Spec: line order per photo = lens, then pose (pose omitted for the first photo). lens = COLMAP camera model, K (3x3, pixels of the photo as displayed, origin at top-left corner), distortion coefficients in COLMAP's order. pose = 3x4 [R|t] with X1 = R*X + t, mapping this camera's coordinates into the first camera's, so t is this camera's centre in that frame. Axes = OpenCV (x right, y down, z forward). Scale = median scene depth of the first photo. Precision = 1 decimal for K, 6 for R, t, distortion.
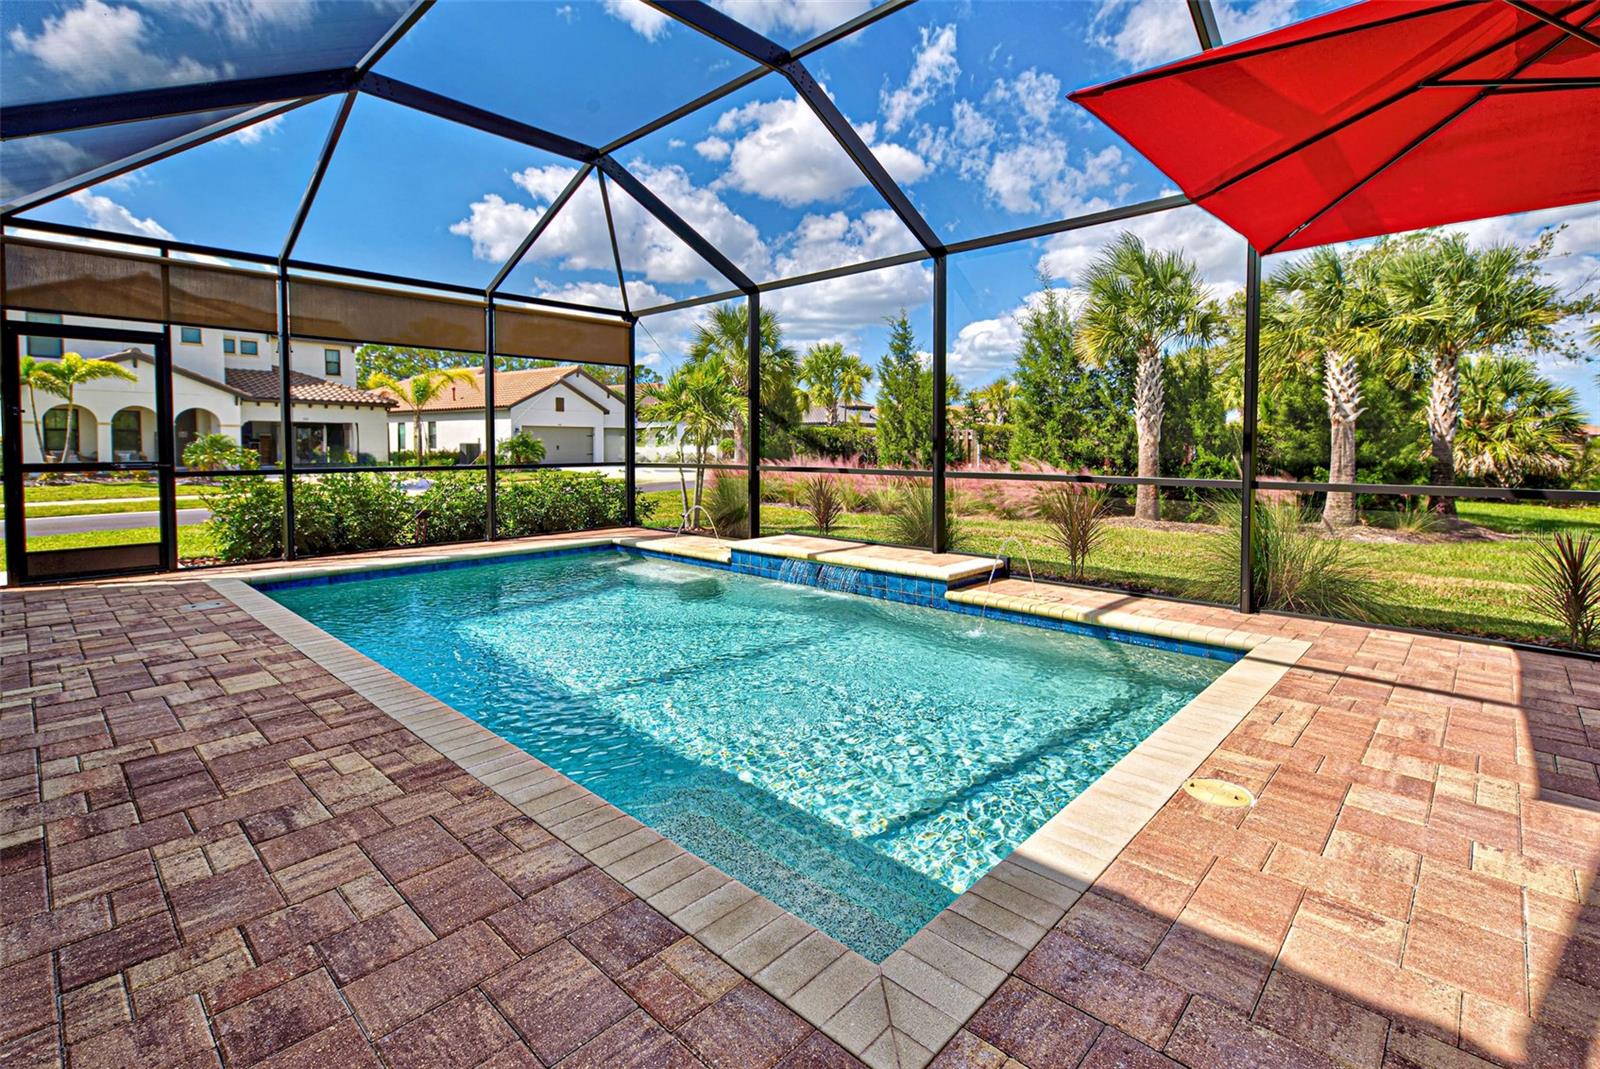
lens RADIAL K [[754.8, 0, 805.9], [0, 754.8, 476.1], [0, 0, 1]] dist [0.009124, 0.000040]
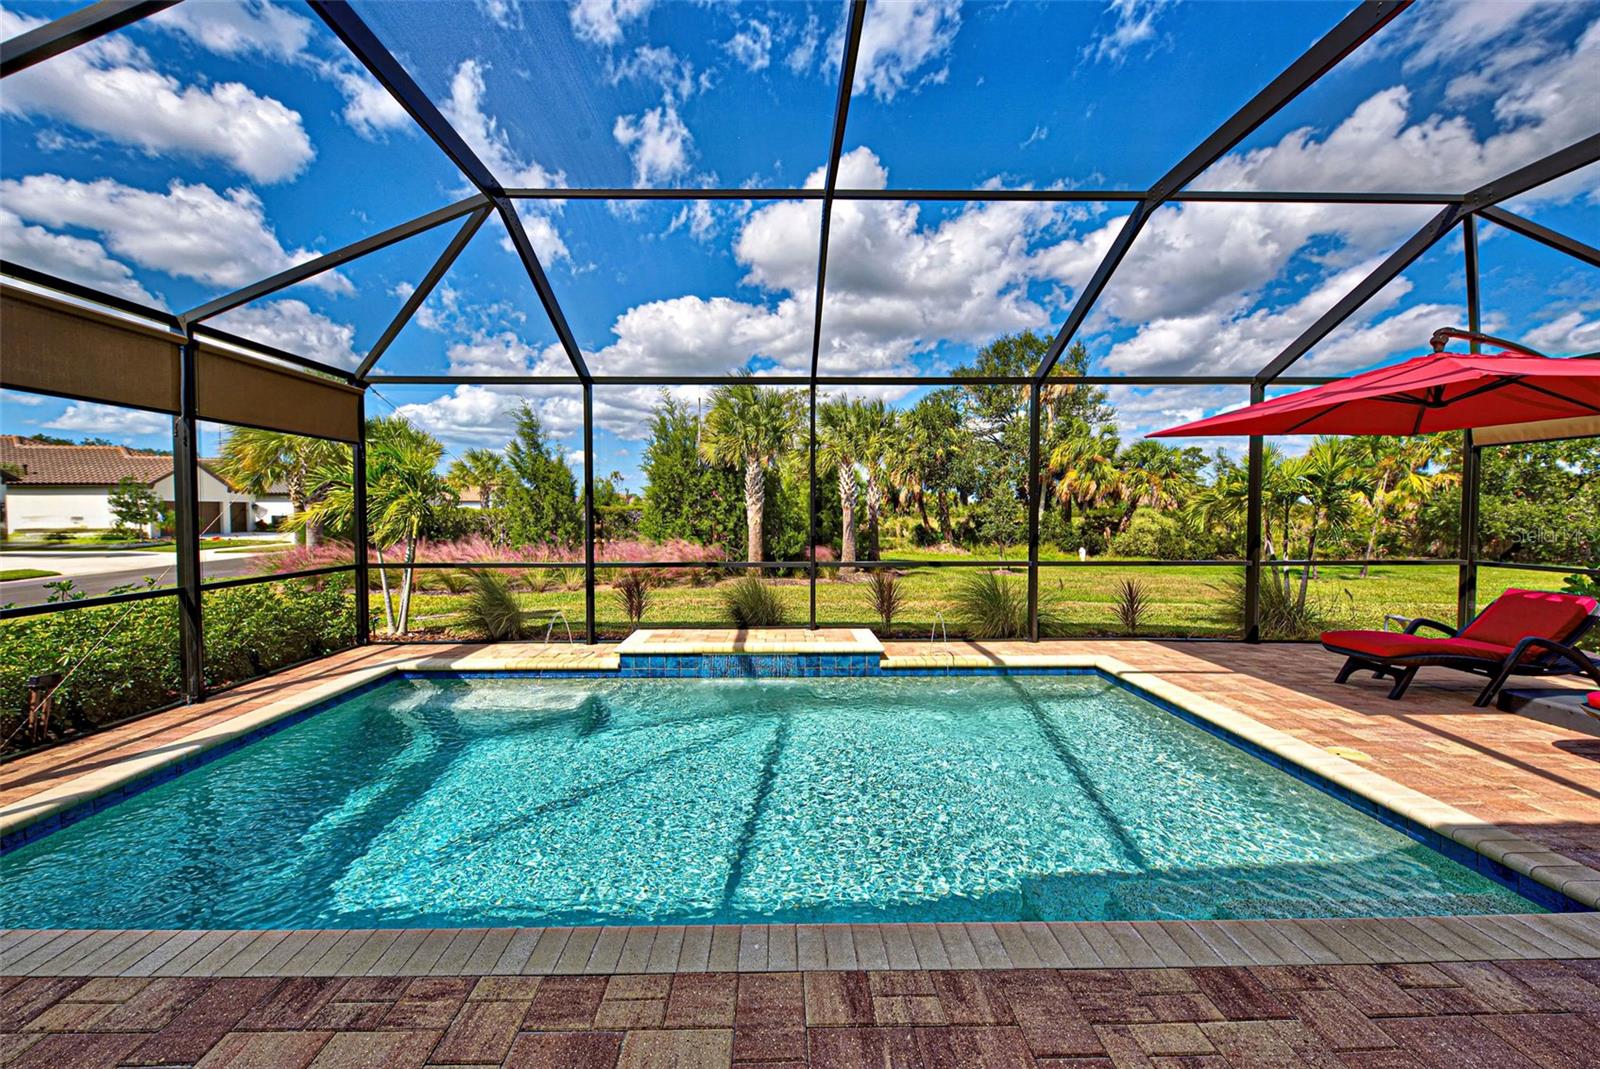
lens RADIAL K [[604.1, 0, 798.1], [0, 604.1, 521.3], [0, 0, 1]] dist [0.001365, -0.003058]
pose [[0.713553, -0.013218, 0.700477, -0.469095], [0.031655, 0.999409, -0.013387, -0.053086], [-0.699886, 0.031726, 0.713550, 0.296005]]
